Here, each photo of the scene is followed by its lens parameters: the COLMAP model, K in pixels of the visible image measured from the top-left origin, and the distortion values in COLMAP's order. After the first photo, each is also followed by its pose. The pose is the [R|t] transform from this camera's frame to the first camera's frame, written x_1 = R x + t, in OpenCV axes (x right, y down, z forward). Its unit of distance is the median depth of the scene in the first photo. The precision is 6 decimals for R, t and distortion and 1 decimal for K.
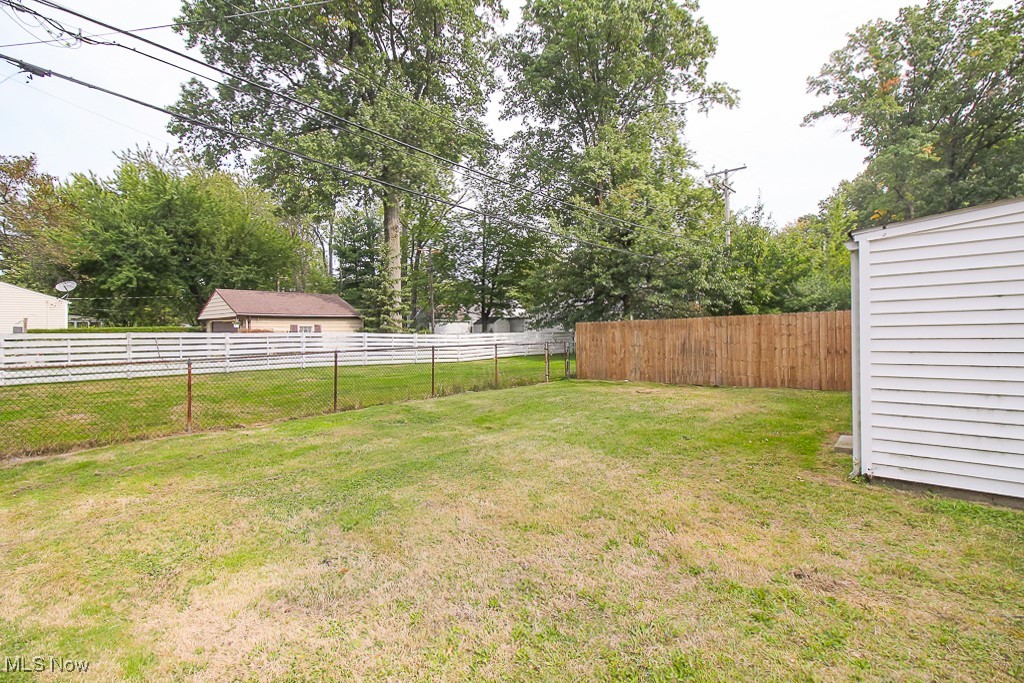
lens RADIAL K [[473.4, 0, 513.1], [0, 473.4, 337.9], [0, 0, 1]] dist [-0.001999, -0.002937]
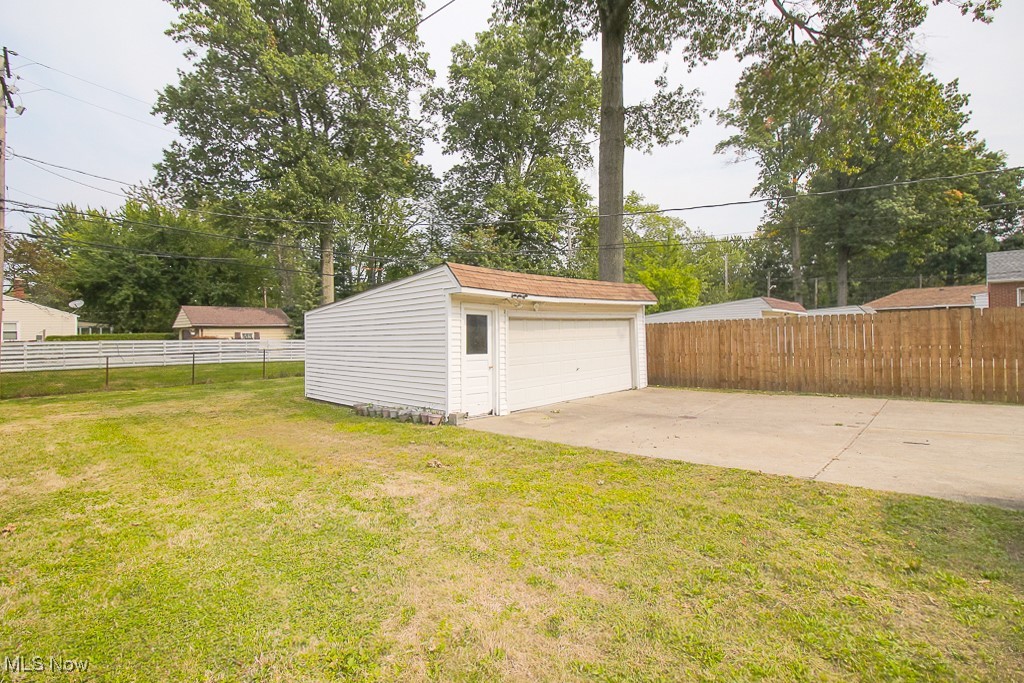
lens RADIAL K [[473.4, 0, 512.9], [0, 473.4, 338.1], [0, 0, 1]] dist [-0.001999, -0.002937]
pose [[0.999151, 0.002101, -0.041143, 0.303225], [-0.002125, 0.999998, -0.000550, -0.010122], [0.041142, 0.000637, 0.999153, -0.256340]]
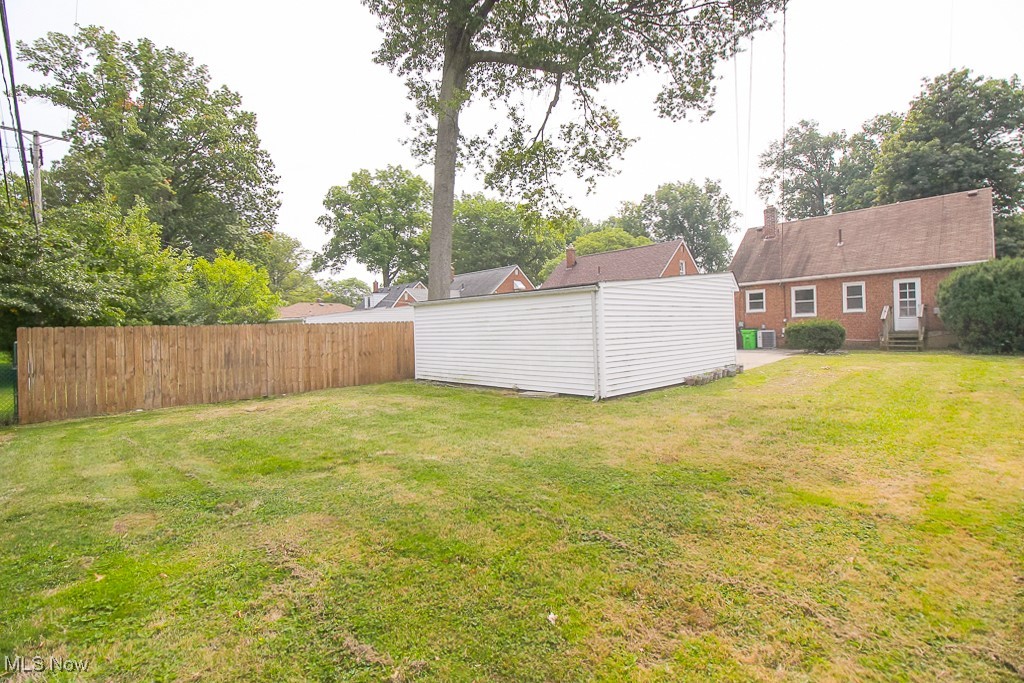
lens RADIAL K [[473.4, 0, 510.5], [0, 473.4, 334.1], [0, 0, 1]] dist [-0.001999, -0.002937]
pose [[0.076181, 0.011640, 0.997026, -0.197349], [0.037461, 0.999193, -0.014527, 0.003135], [-0.996390, 0.038456, 0.075683, 0.177047]]
